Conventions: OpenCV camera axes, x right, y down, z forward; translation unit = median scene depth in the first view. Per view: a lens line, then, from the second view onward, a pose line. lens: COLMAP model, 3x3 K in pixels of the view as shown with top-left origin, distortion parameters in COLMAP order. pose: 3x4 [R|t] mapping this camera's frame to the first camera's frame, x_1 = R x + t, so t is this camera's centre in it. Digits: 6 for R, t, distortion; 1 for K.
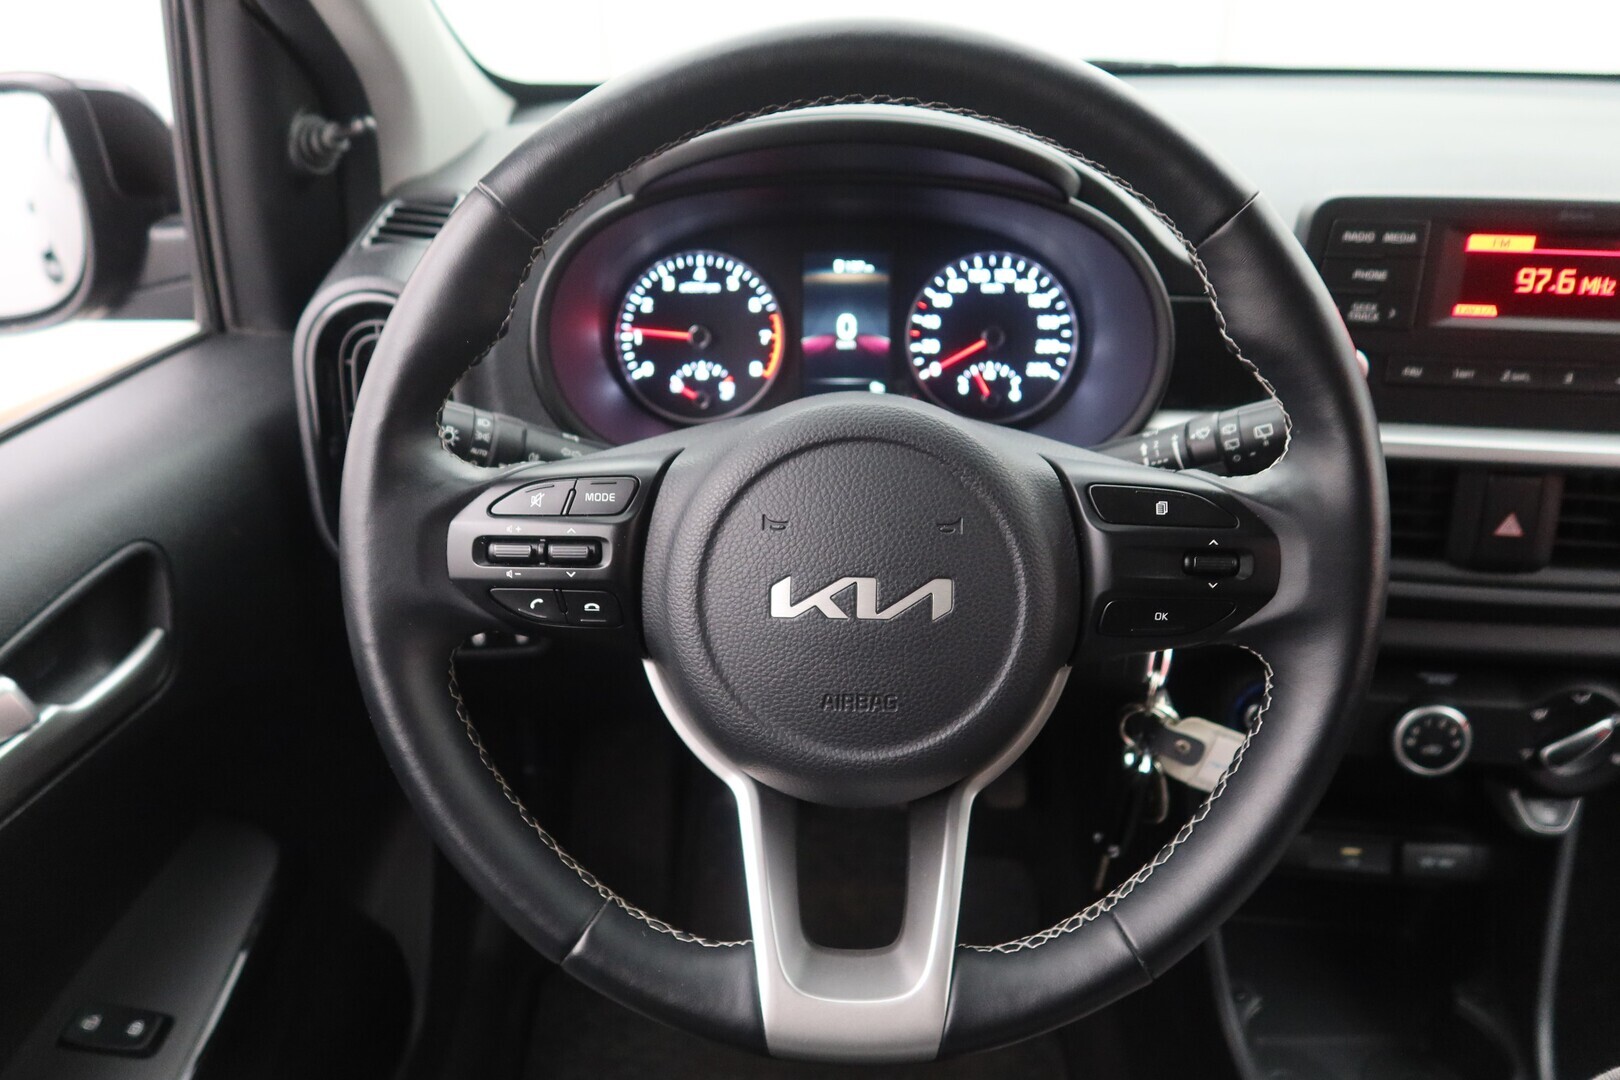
lens RADIAL K [[1139.2, 0, 808.1], [0, 1139.2, 536.9], [0, 0, 1]] dist [-0.011787, 0.001576]
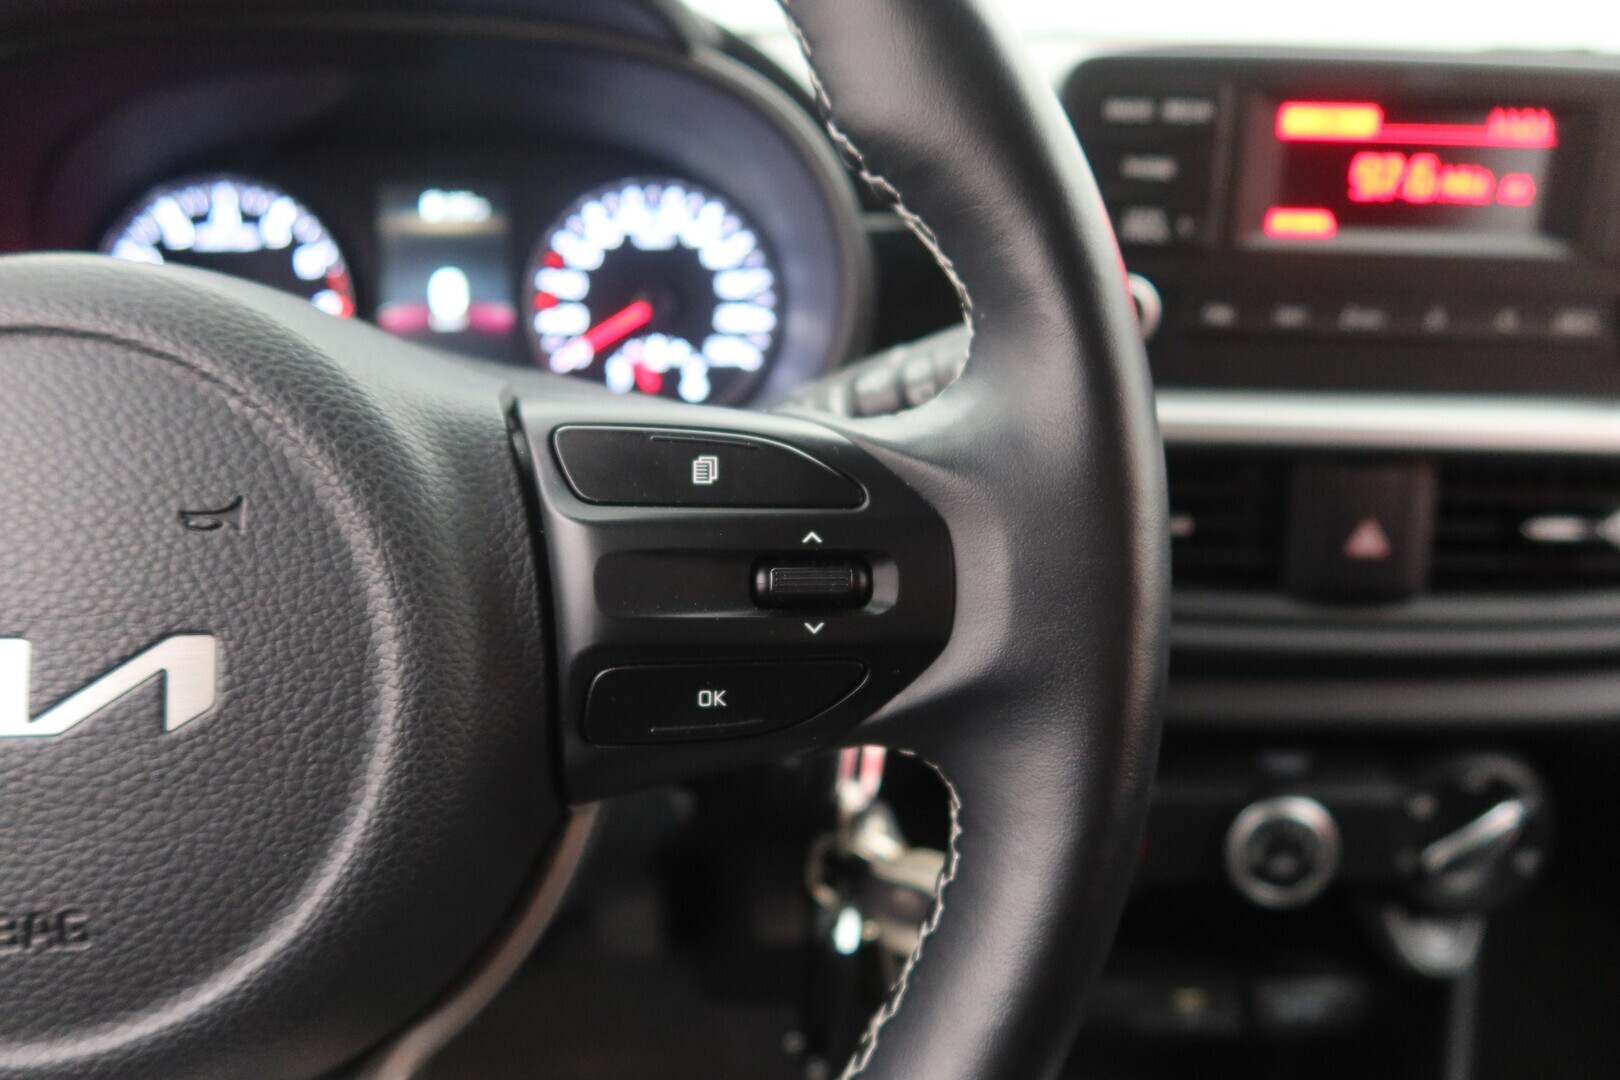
lens RADIAL K [[1139.2, 0, 814.7], [0, 1139.2, 545.2], [0, 0, 1]] dist [-0.011787, 0.001576]
pose [[0.992461, -0.029786, 0.118883, 0.211526], [0.037644, 0.997213, -0.064411, 0.027296], [-0.116633, 0.068401, 0.990817, 0.371275]]
